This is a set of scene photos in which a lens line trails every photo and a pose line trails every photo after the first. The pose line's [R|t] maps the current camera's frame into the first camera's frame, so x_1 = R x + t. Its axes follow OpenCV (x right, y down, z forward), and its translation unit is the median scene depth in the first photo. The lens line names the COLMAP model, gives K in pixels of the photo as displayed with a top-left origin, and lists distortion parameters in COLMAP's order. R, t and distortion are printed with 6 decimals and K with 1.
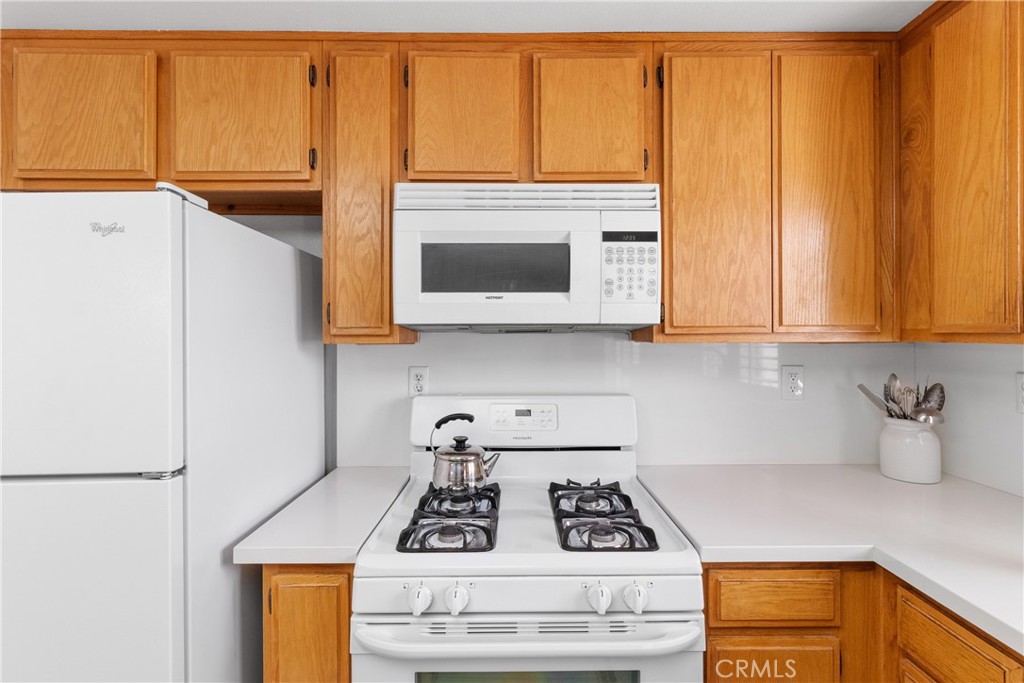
lens RADIAL K [[485.1, 0, 519.5], [0, 485.1, 332.2], [0, 0, 1]] dist [0.000302, 0.002724]
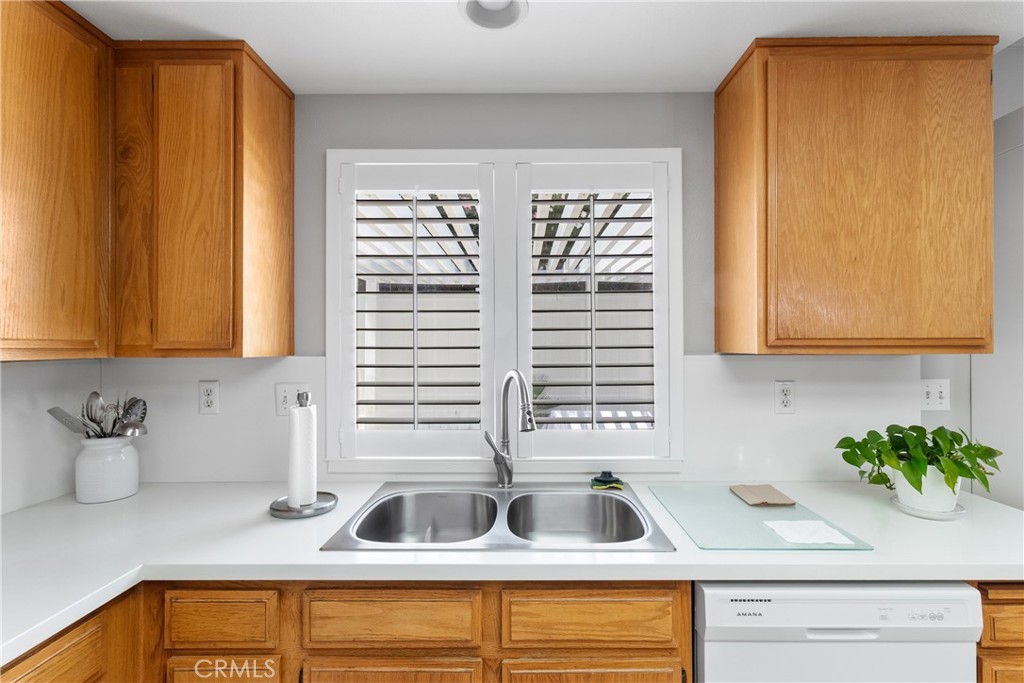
lens RADIAL K [[485.1, 0, 527.9], [0, 485.1, 346.9], [0, 0, 1]] dist [0.000302, 0.002724]
pose [[0.015641, 0.005271, 0.999864, -0.187653], [-0.001022, 0.999986, -0.005256, 0.002061], [-0.999877, -0.000940, 0.015647, 0.155810]]
